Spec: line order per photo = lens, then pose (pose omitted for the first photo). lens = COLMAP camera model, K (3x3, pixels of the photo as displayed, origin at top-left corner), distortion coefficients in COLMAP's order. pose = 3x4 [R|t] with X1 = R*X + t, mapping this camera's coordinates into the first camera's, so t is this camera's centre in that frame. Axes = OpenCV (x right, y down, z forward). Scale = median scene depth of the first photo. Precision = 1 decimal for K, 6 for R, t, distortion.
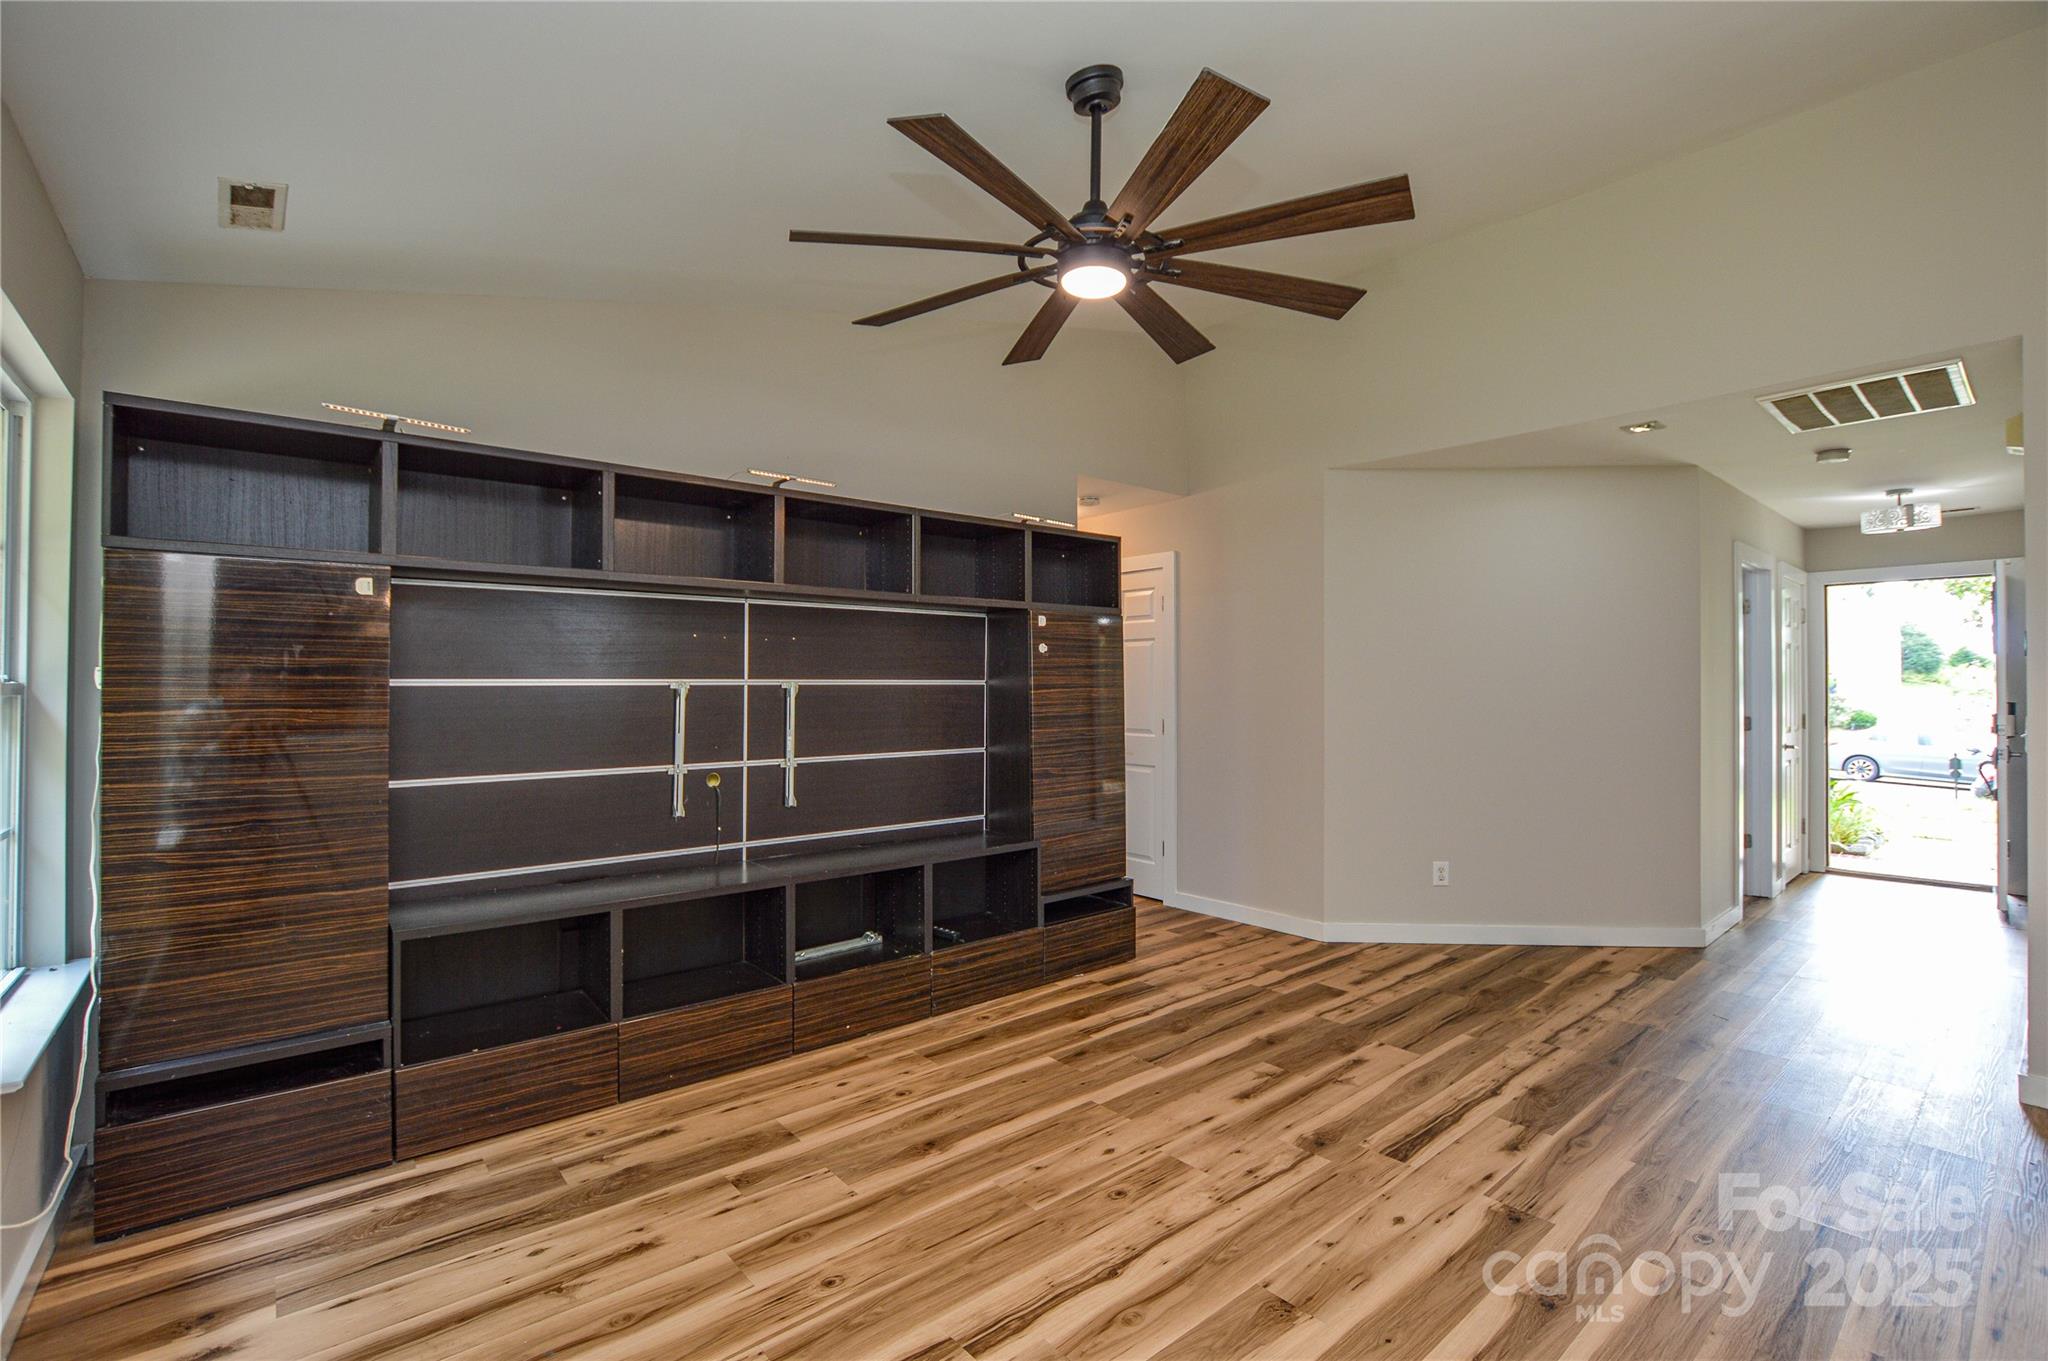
lens RADIAL K [[916.3, 0, 1003.2], [0, 916.3, 670.4], [0, 0, 1]] dist [-0.032043, 0.002817]
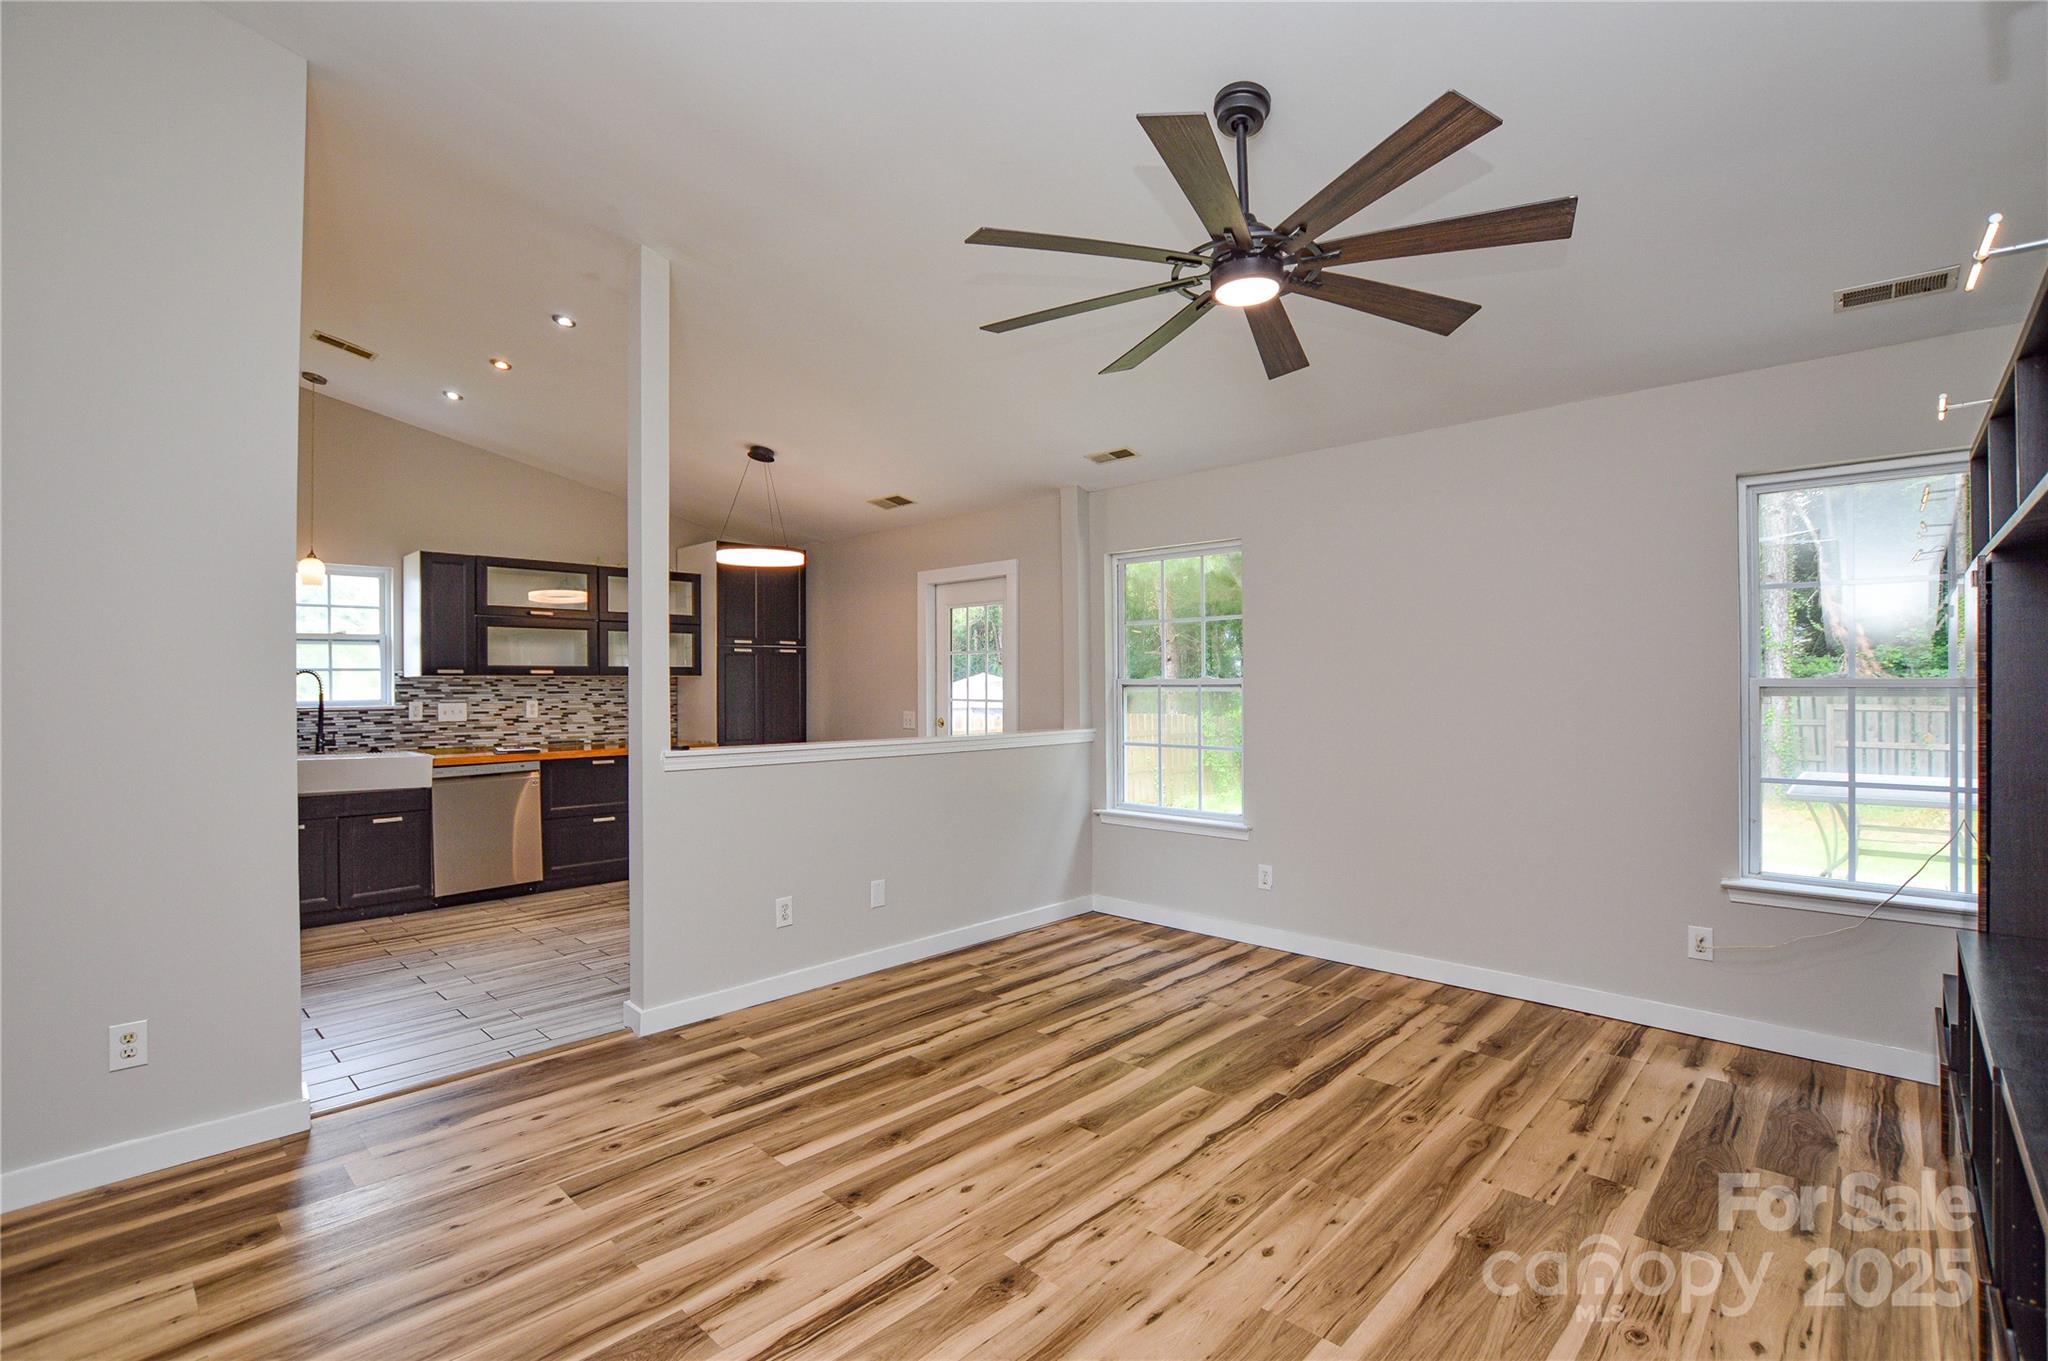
lens RADIAL K [[916.3, 0, 1020.9], [0, 916.3, 679.0], [0, 0, 1]] dist [-0.032043, 0.002817]
pose [[-0.992066, 0.005072, -0.125616, 0.349157], [0.008125, 0.999684, -0.023804, 0.025972], [0.125456, -0.024635, -0.991793, 1.432389]]
